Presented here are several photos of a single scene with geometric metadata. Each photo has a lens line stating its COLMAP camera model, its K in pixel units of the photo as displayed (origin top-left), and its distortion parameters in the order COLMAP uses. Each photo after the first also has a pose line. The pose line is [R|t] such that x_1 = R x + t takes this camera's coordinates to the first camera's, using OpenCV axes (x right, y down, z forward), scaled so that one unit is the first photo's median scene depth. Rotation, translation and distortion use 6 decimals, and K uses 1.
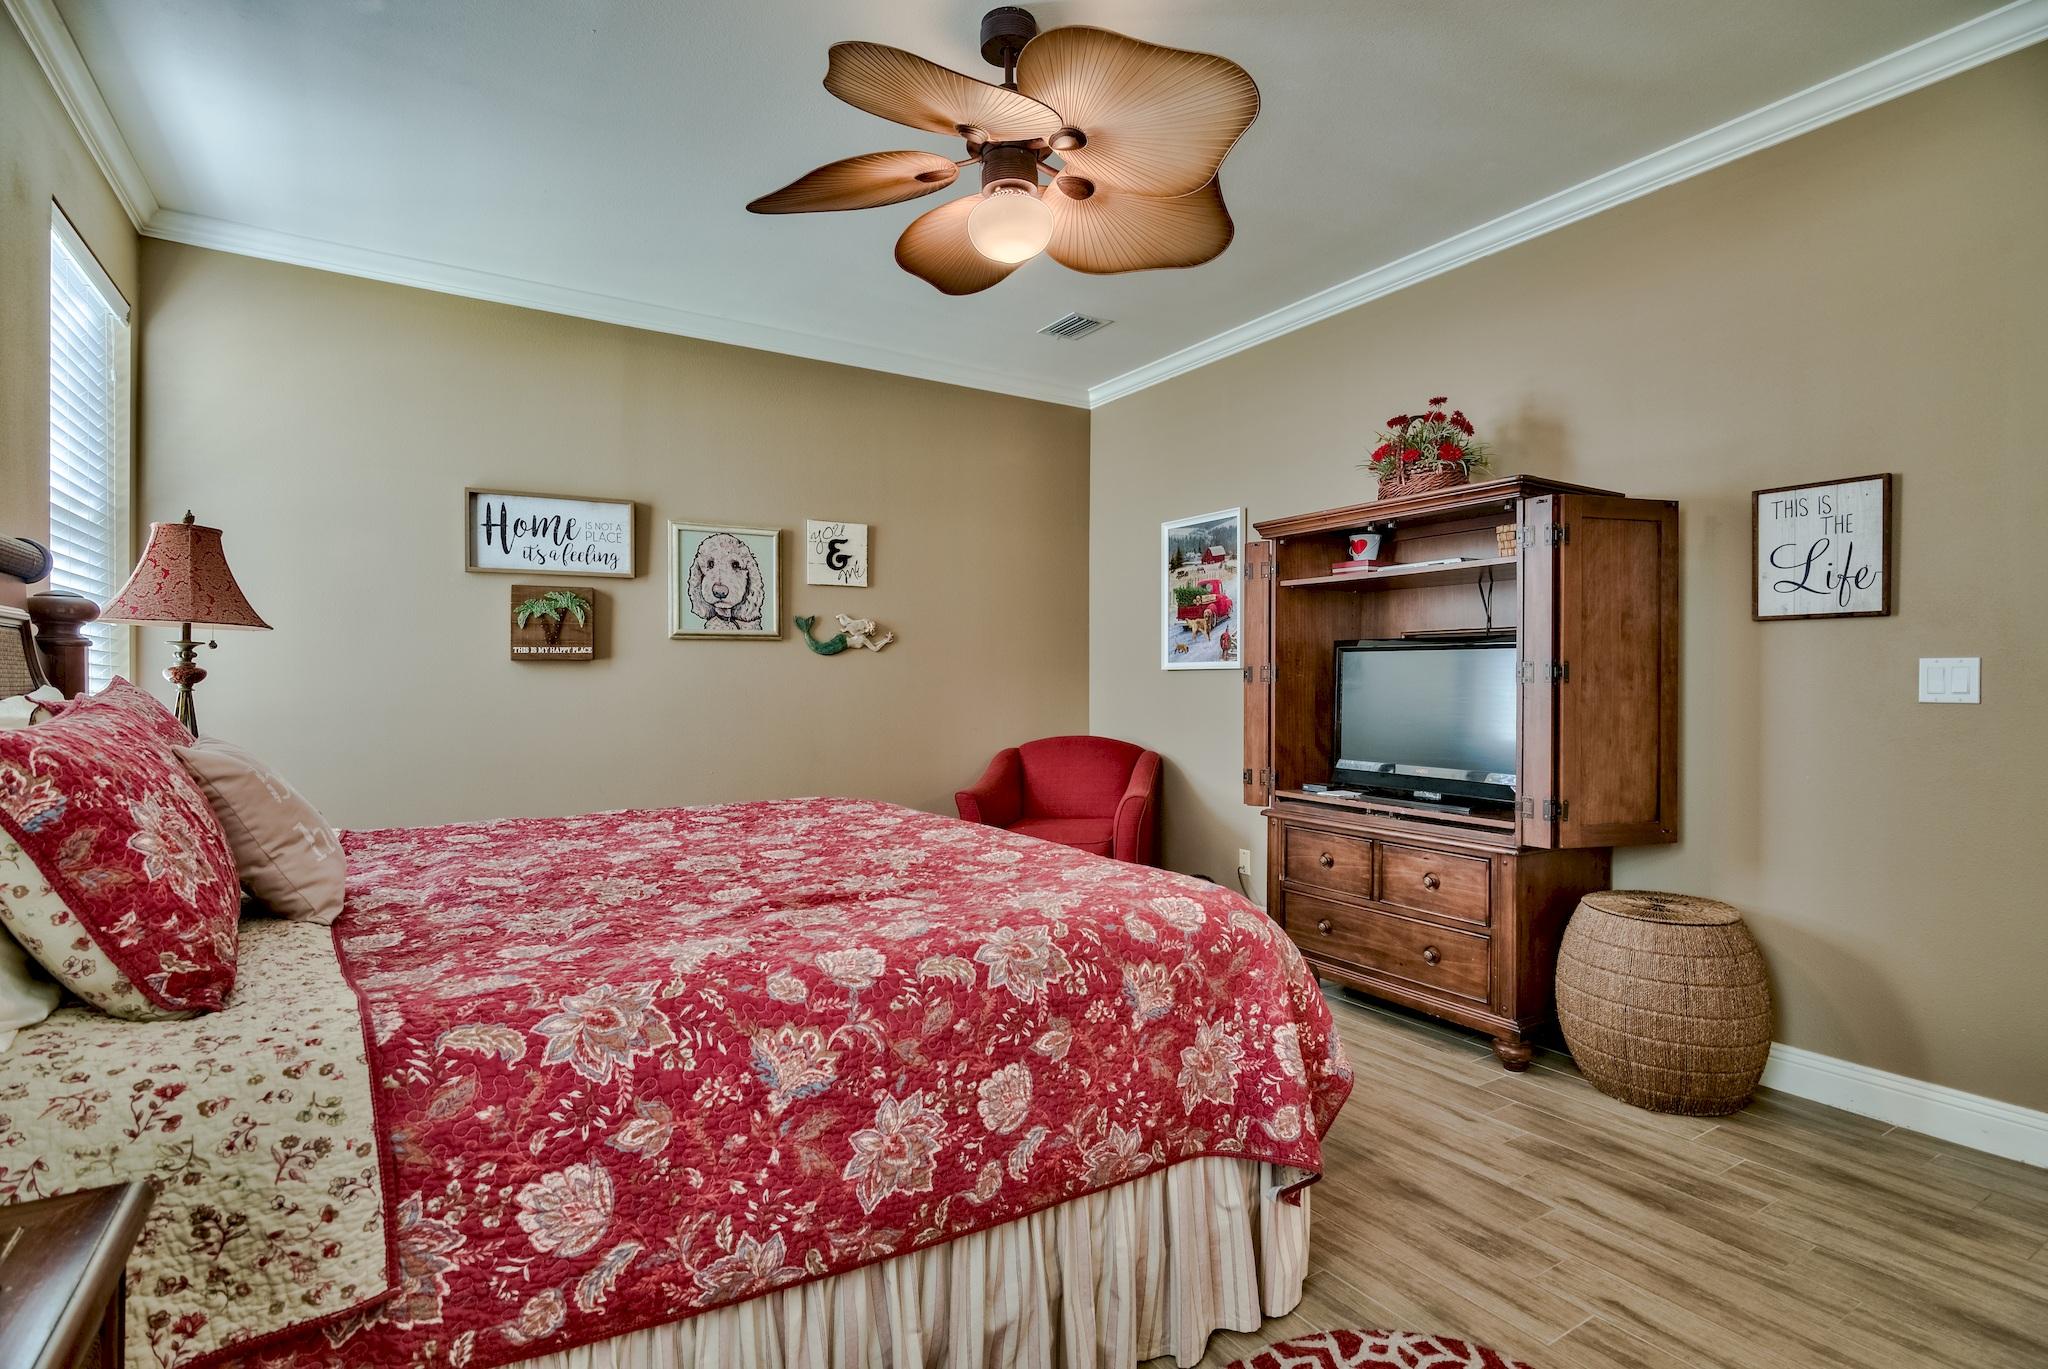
lens RADIAL K [[1006.4, 0, 992.8], [0, 1006.4, 680.9], [0, 0, 1]] dist [0.000956, 0.000016]
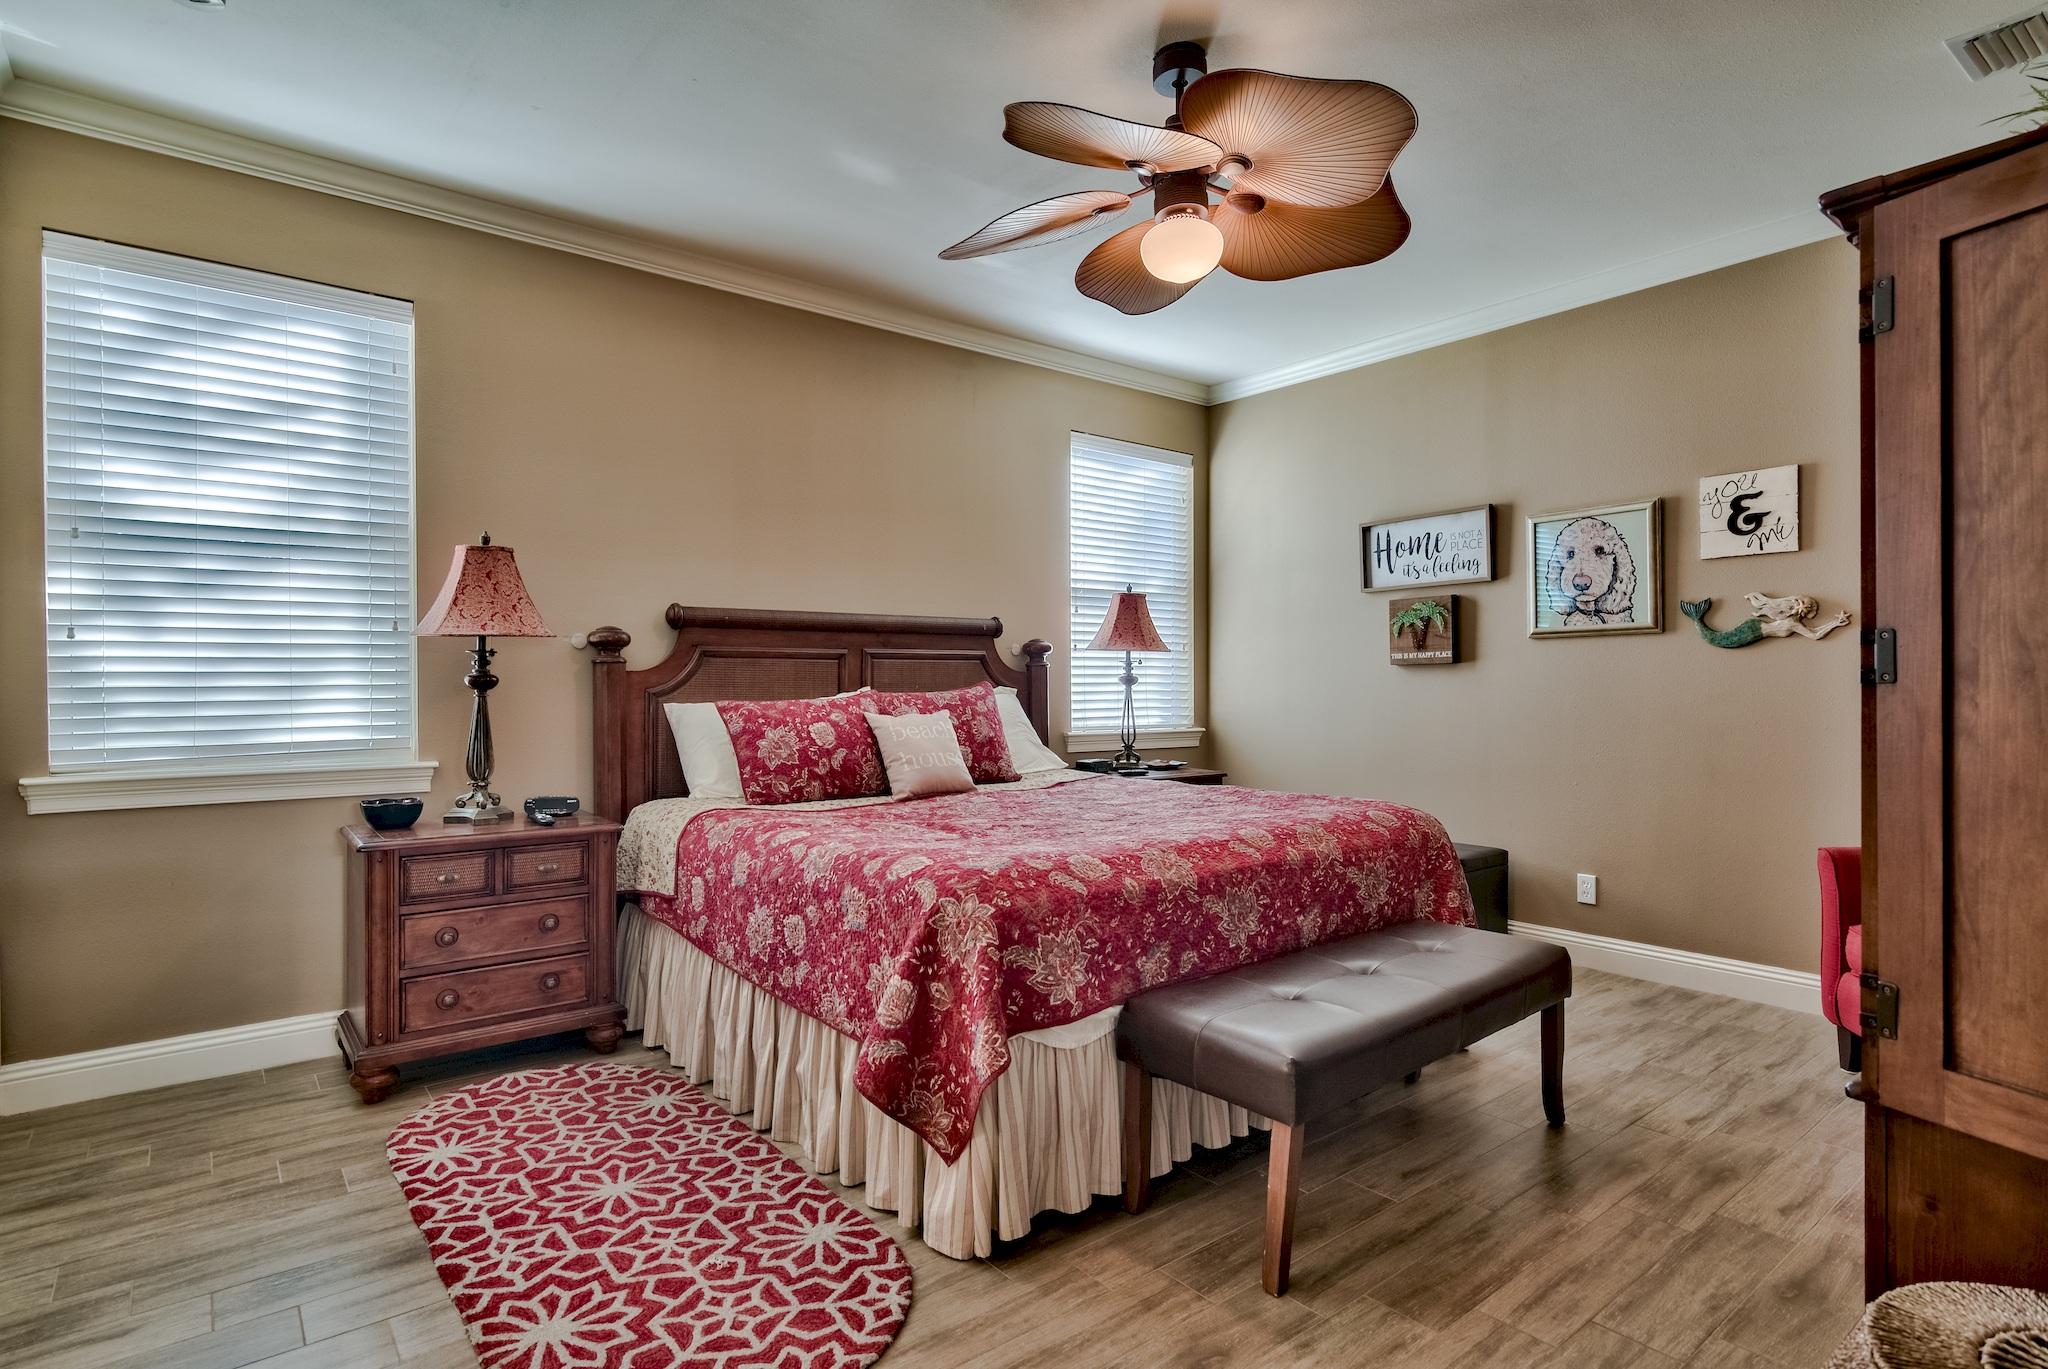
lens RADIAL K [[1006.4, 0, 992.8], [0, 1006.4, 680.9], [0, 0, 1]] dist [0.000956, 0.000016]
pose [[0.114789, -0.003917, -0.993382, 0.602616], [0.003397, 0.999988, -0.003550, 0.000190], [0.993384, -0.002967, 0.114801, 0.398776]]
